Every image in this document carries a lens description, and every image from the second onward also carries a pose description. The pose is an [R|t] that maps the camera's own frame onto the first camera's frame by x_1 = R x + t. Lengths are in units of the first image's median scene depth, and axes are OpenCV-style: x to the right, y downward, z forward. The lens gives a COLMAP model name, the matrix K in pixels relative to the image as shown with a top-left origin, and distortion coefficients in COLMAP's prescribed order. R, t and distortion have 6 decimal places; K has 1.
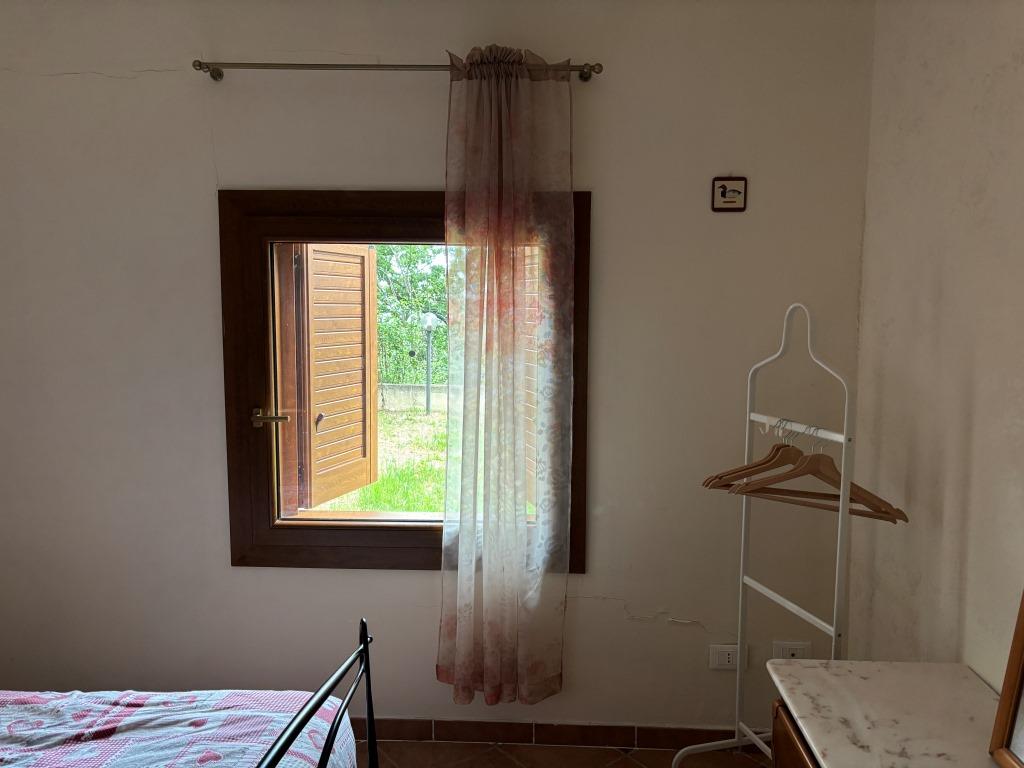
lens RADIAL K [[773.0, 0, 513.0], [0, 773.0, 387.3], [0, 0, 1]] dist [0.068124, -0.086397]
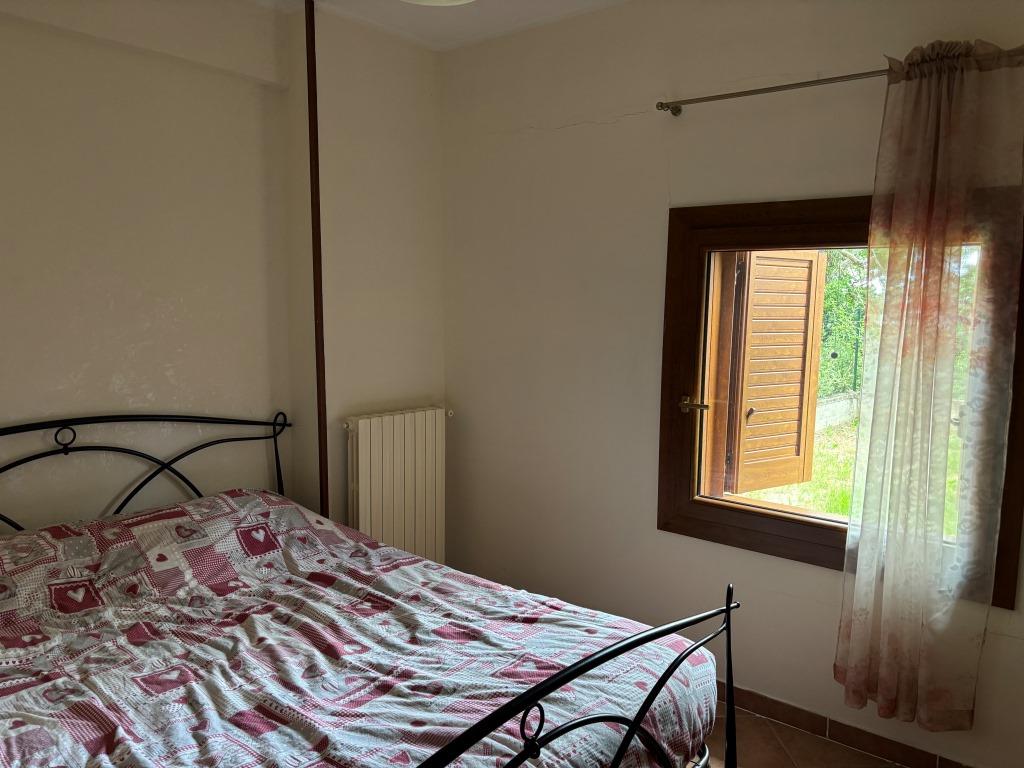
lens RADIAL K [[764.3, 0, 515.8], [0, 764.3, 385.7], [0, 0, 1]] dist [0.046769, -0.050922]
pose [[0.804713, 0.074260, -0.589002, 0.141429], [-0.077322, 0.996805, 0.020035, 0.008652], [0.588608, 0.029421, 0.807883, -0.066867]]
